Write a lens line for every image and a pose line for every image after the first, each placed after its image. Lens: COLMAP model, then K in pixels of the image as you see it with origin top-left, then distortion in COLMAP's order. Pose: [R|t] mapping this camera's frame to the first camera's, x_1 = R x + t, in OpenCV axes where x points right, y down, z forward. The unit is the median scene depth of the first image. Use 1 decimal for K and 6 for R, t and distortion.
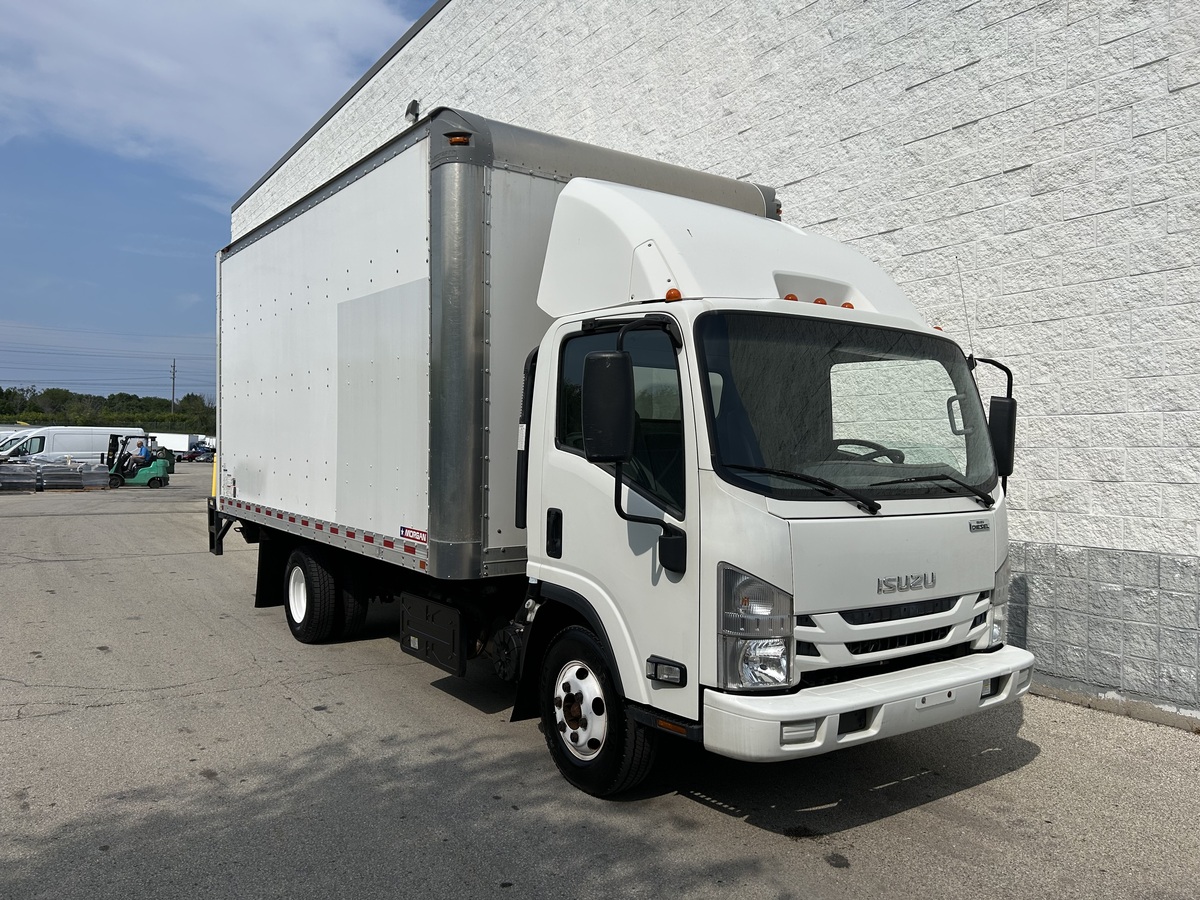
lens RADIAL K [[908.5, 0, 605.2], [0, 908.5, 454.3], [0, 0, 1]] dist [0.044254, -0.038434]
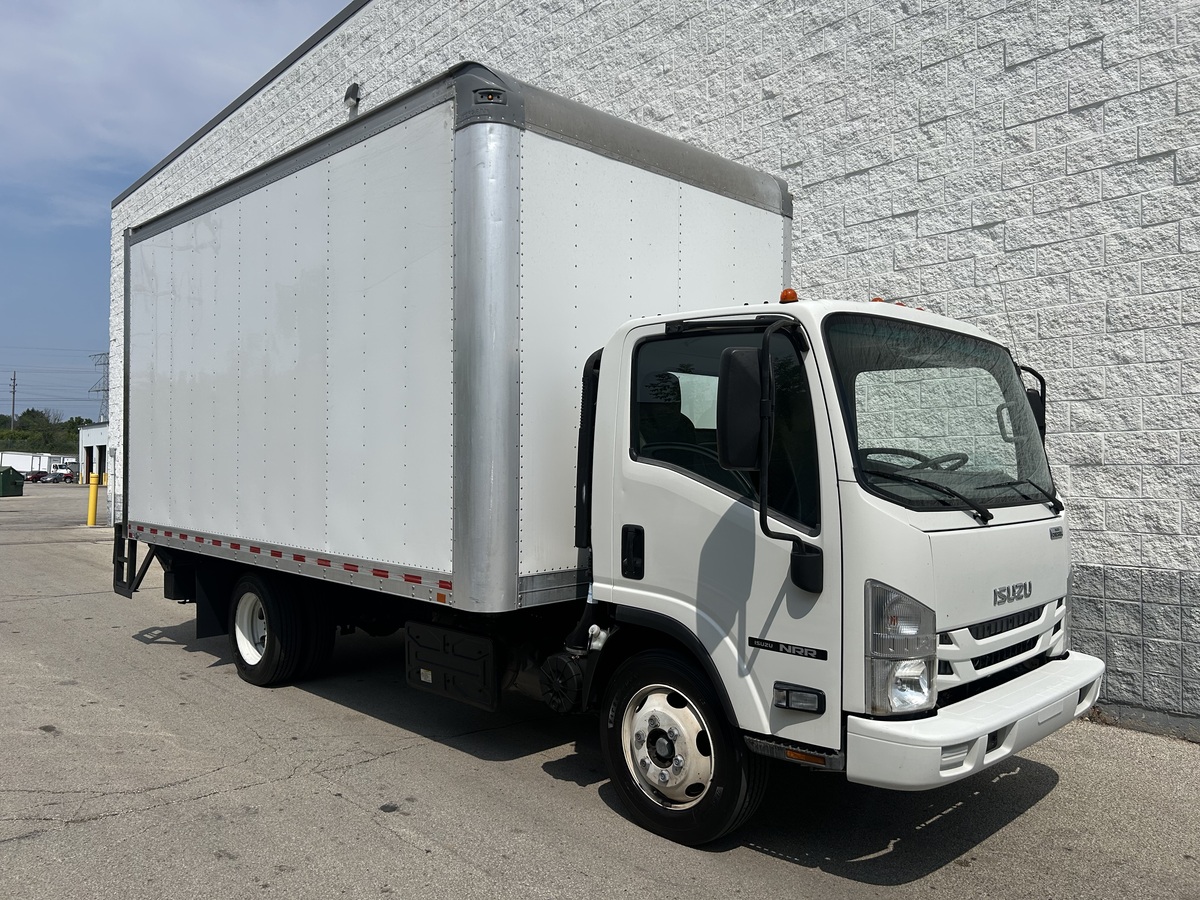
lens RADIAL K [[907.4, 0, 602.0], [0, 907.4, 452.4], [0, 0, 1]] dist [0.052186, -0.053268]
pose [[0.991274, -0.005140, 0.131720, -0.176720], [0.007728, 0.999787, -0.019145, -0.005178], [-0.131594, 0.019996, 0.991102, 0.153664]]
